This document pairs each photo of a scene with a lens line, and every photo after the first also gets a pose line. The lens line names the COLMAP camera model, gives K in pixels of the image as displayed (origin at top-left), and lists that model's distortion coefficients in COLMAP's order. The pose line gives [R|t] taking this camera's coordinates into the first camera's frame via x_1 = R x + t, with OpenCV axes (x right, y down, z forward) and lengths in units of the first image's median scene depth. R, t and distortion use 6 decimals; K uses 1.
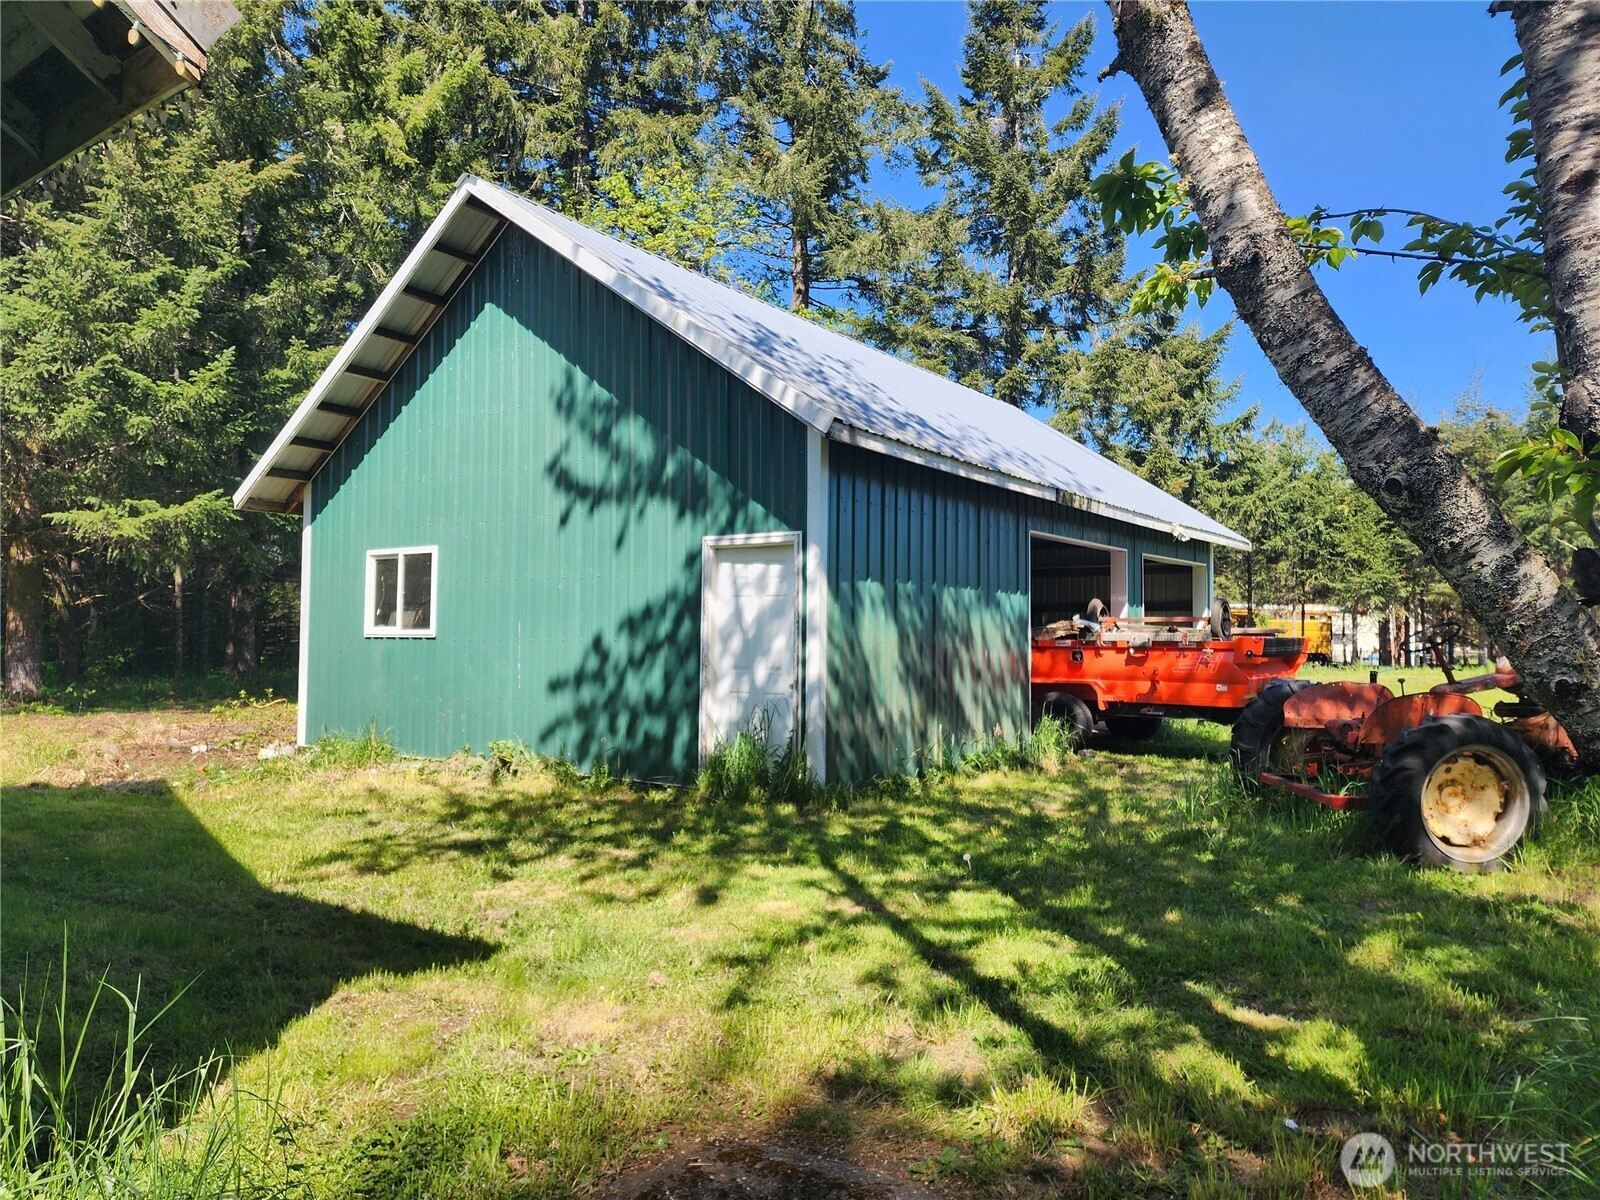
lens RADIAL K [[1060.6, 0, 800.0], [0, 1060.6, 600.0], [0, 0, 1]] dist [0.142369, -0.166001]
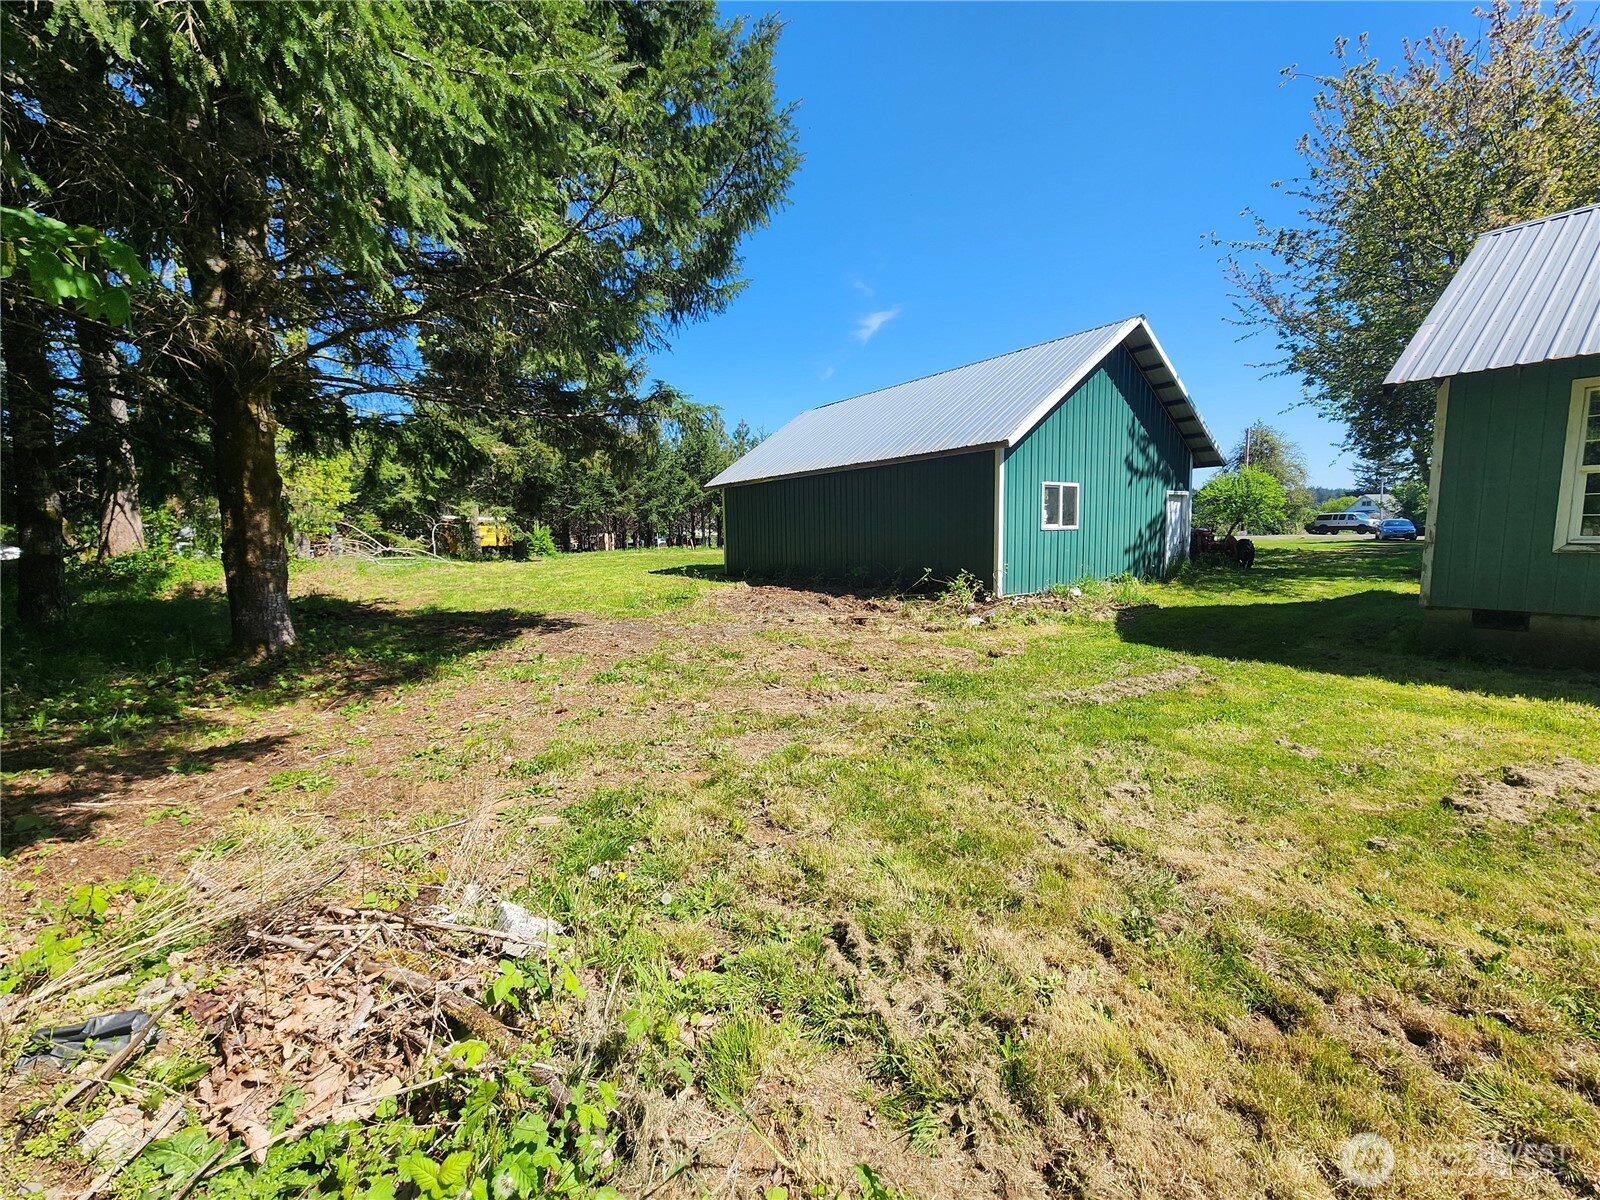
lens RADIAL K [[659.0, 0, 800.0], [0, 659.0, 600.0], [0, 0, 1]] dist [-0.000541, -0.000011]
pose [[0.747552, 0.054604, -0.661955, 0.239406], [0.038609, 0.991358, 0.125377, -0.025806], [0.663080, -0.119283, 0.738983, -0.677065]]
